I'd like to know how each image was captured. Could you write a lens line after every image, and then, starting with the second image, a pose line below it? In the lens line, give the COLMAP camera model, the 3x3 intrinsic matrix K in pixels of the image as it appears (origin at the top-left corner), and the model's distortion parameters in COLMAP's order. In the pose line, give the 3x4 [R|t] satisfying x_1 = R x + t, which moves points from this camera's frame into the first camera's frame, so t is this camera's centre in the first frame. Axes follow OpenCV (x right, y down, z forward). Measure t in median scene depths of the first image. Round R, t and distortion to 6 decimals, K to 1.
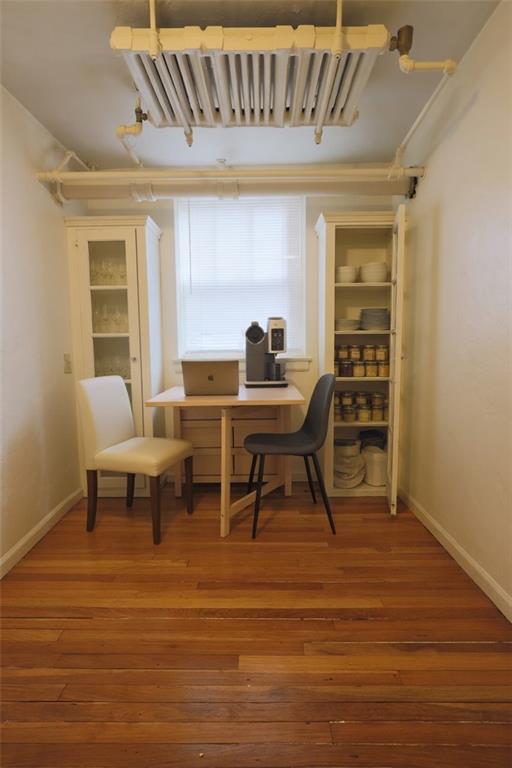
lens RADIAL K [[390.5, 0, 256.0], [0, 390.5, 384.0], [0, 0, 1]] dist [0.002707, 0.001105]
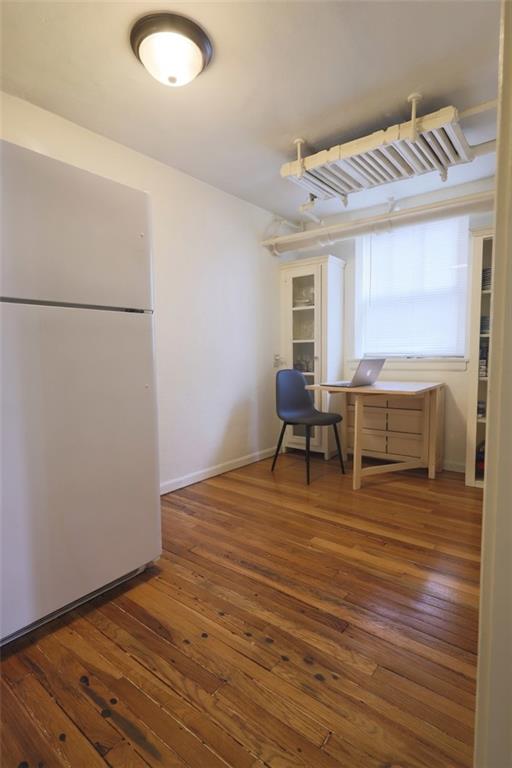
lens RADIAL K [[390.5, 0, 256.0], [0, 390.5, 384.0], [0, 0, 1]] dist [0.002707, 0.001105]
pose [[0.792521, 0.051677, -0.607651, 0.398795], [-0.051598, 0.998512, 0.017622, 0.016849], [0.607658, 0.017388, 0.794009, -0.260501]]
